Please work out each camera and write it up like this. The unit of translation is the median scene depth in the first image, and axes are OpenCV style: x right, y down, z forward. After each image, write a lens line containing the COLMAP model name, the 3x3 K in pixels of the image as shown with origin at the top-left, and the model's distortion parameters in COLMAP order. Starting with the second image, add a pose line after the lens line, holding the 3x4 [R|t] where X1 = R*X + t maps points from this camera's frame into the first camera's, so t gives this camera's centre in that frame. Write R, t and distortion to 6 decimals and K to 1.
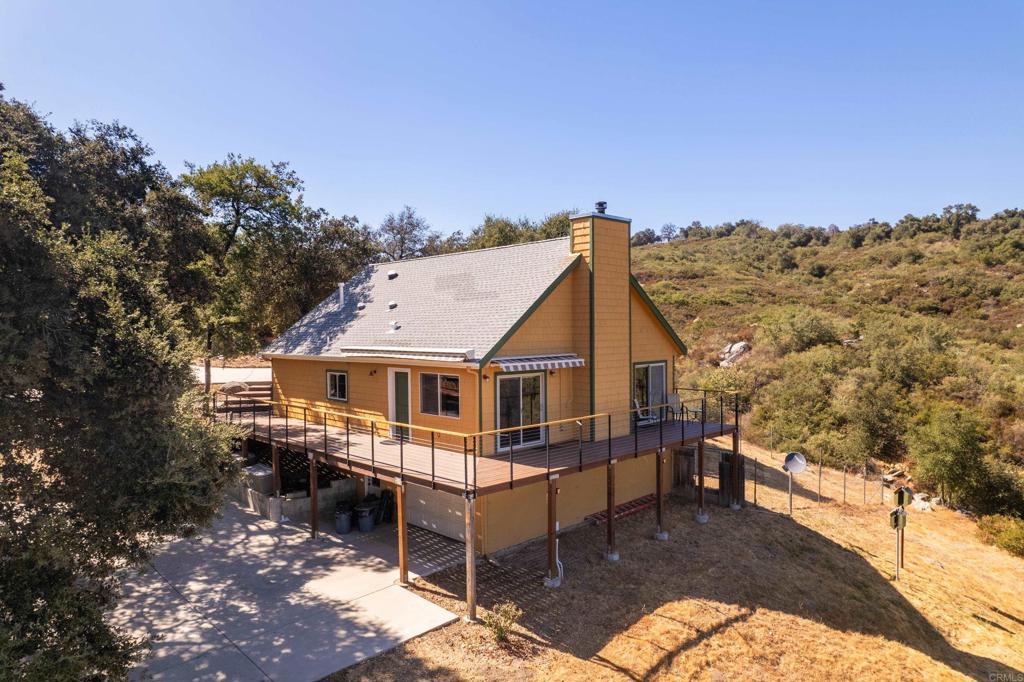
lens RADIAL K [[654.1, 0, 515.0], [0, 654.1, 340.5], [0, 0, 1]] dist [-0.081773, 0.072018]
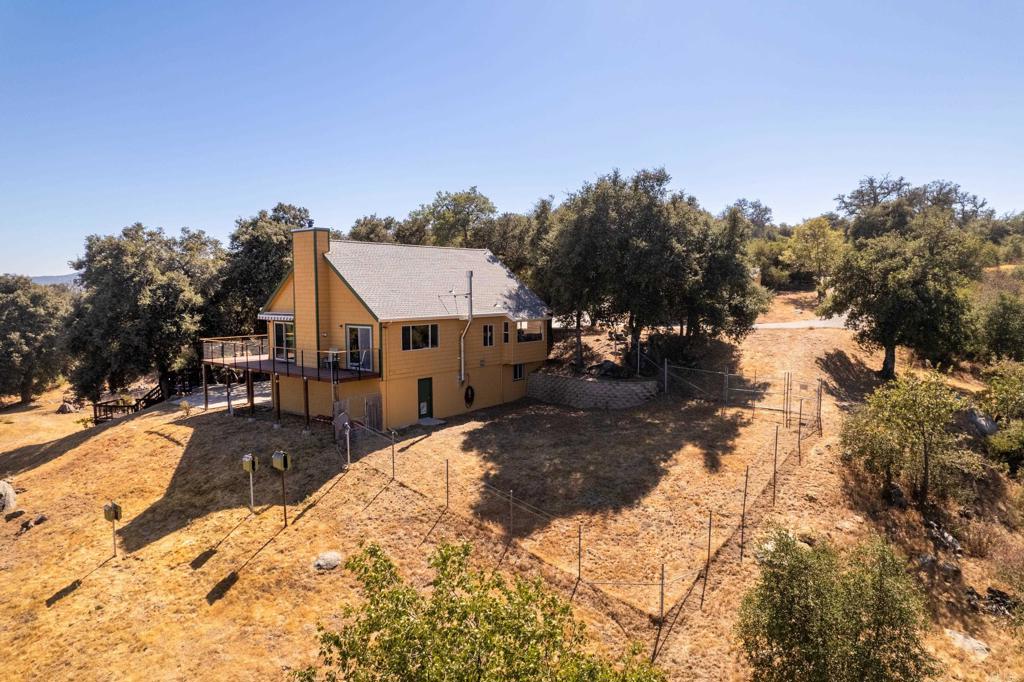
lens RADIAL K [[654.1, 0, 515.0], [0, 654.1, 340.5], [0, 0, 1]] dist [-0.081773, 0.072018]
pose [[0.131508, 0.095578, -0.986697, 2.417104], [-0.011543, 0.995421, 0.094884, -0.101504], [0.991248, -0.001088, 0.132009, 1.741691]]
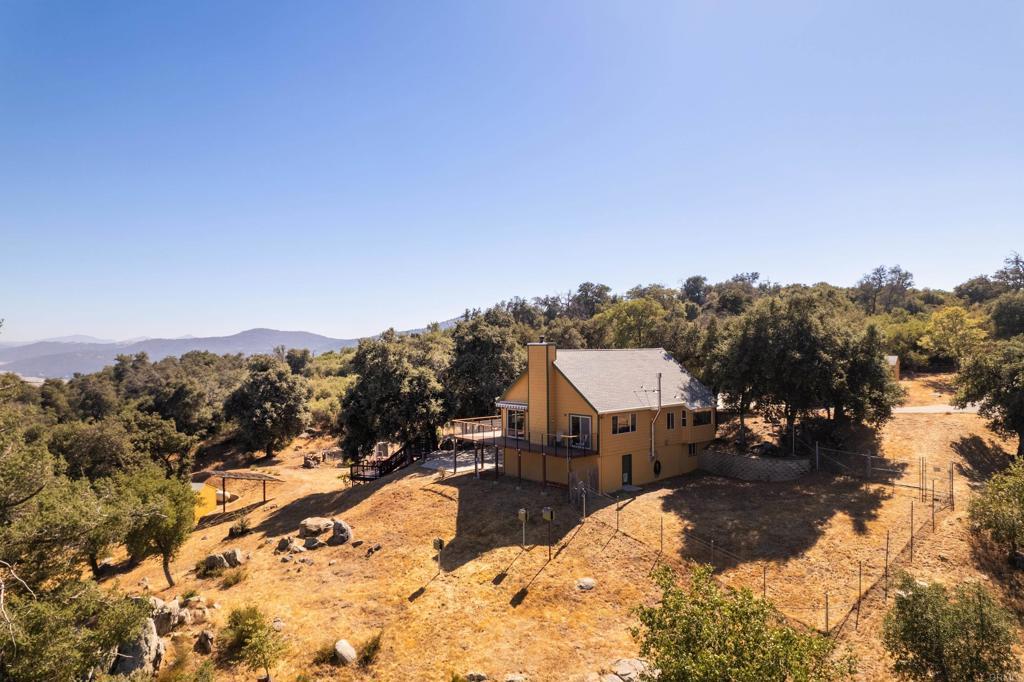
lens RADIAL K [[654.1, 0, 515.0], [0, 654.1, 340.5], [0, 0, 1]] dist [-0.081773, 0.072018]
pose [[-0.054100, 0.009070, -0.998494, 3.130338], [-0.004281, 0.999947, 0.009315, -0.294109], [0.998526, 0.004778, -0.054059, 1.394955]]
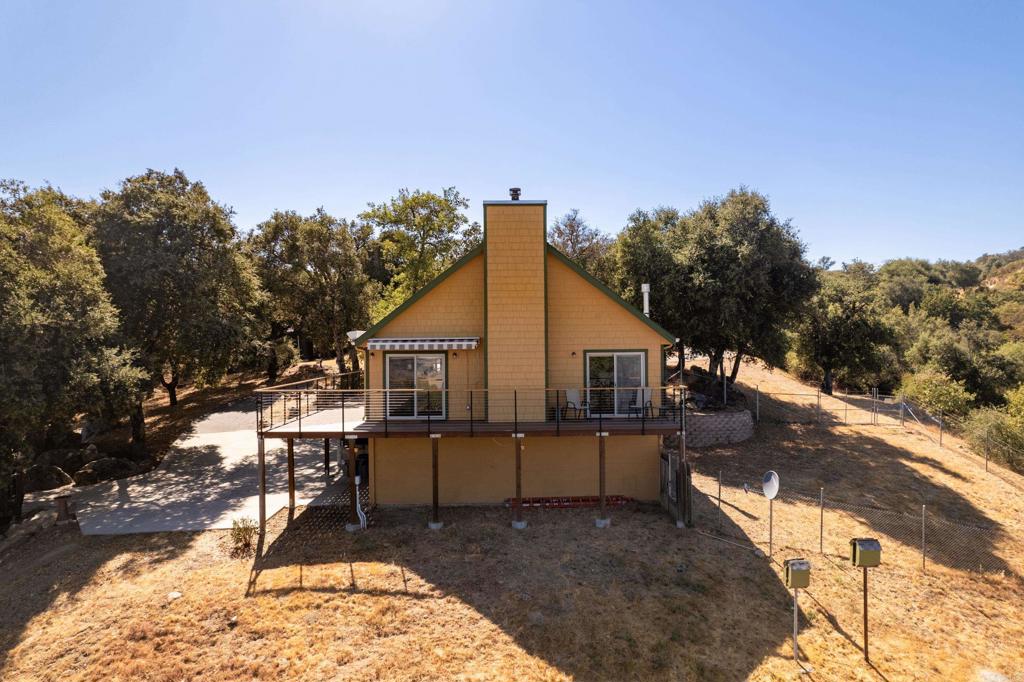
lens RADIAL K [[654.1, 0, 515.0], [0, 654.1, 340.5], [0, 0, 1]] dist [-0.081773, 0.072018]
pose [[0.734308, 0.009565, -0.678749, 1.108424], [-0.013685, 0.999906, -0.000715, 0.032749], [0.678678, 0.009814, 0.734370, 0.347459]]
